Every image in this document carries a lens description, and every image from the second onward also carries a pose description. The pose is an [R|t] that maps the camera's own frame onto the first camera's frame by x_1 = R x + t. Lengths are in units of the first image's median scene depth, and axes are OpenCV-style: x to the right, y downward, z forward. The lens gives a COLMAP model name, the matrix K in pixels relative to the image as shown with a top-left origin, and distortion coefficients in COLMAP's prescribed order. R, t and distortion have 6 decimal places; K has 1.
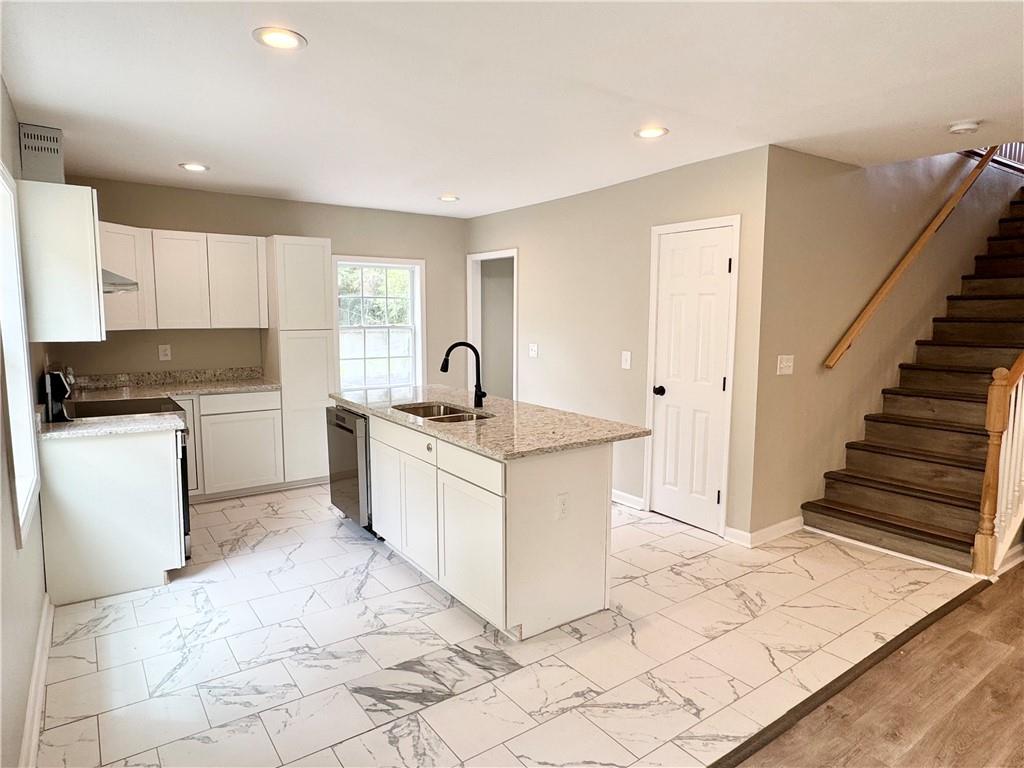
lens RADIAL K [[616.3, 0, 513.6], [0, 616.3, 382.7], [0, 0, 1]] dist [-0.004263, 0.002212]
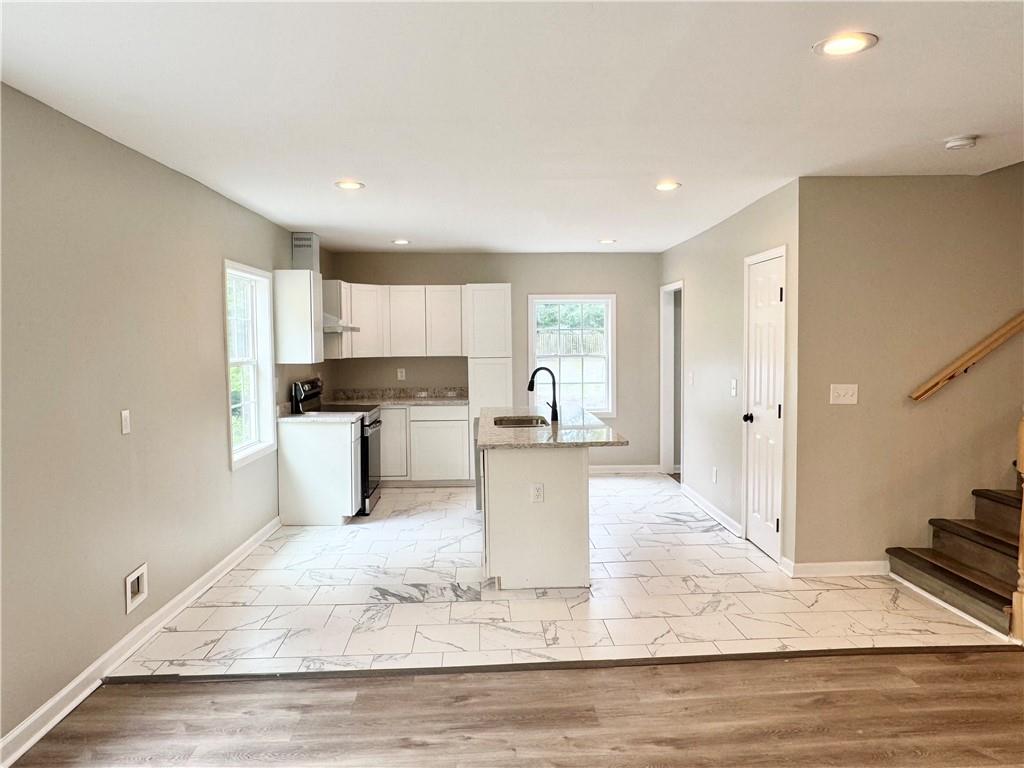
lens RADIAL K [[695.9, 0, 514.7], [0, 695.9, 383.6], [0, 0, 1]] dist [-0.003989, 0.002920]
pose [[0.843563, 0.021762, -0.536589, 0.615085], [-0.049829, 0.998040, -0.037857, 0.022642], [0.534713, 0.058673, 0.842994, -0.201859]]
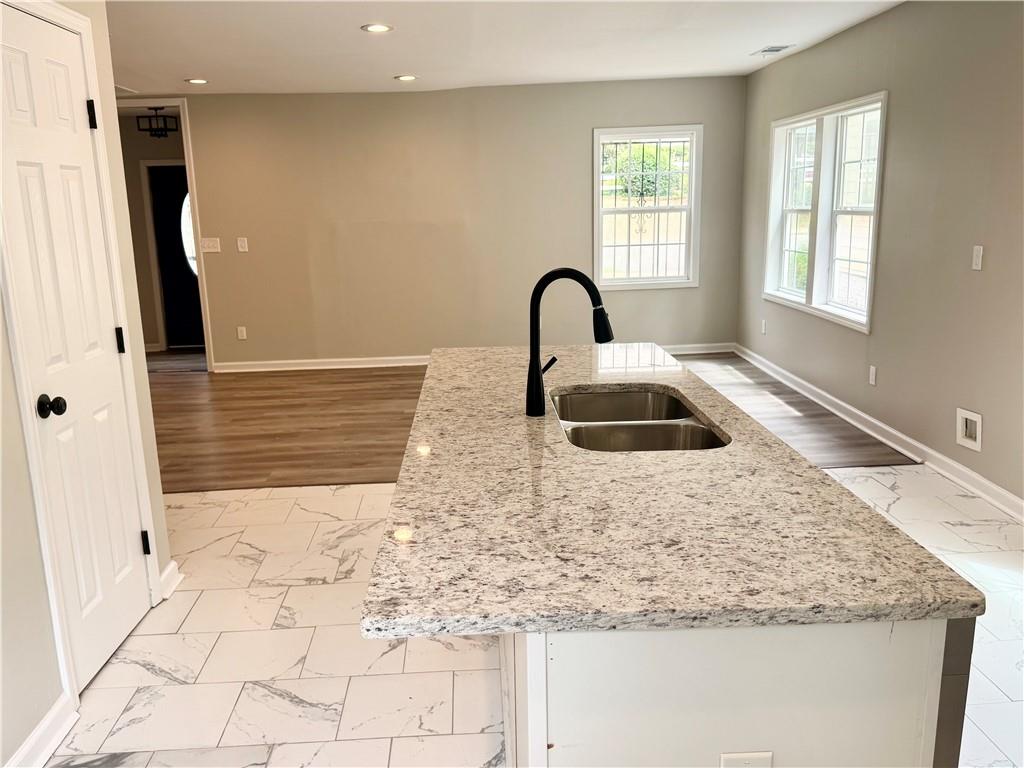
lens RADIAL K [[851.8, 0, 512.0], [0, 851.8, 382.8], [0, 0, 1]] dist [0.015132, 0.005007]
pose [[-0.847459, -0.091117, 0.522982, -0.361258], [0.087100, 0.947943, 0.306297, -0.170422], [-0.523666, 0.305126, -0.795407, 1.498990]]
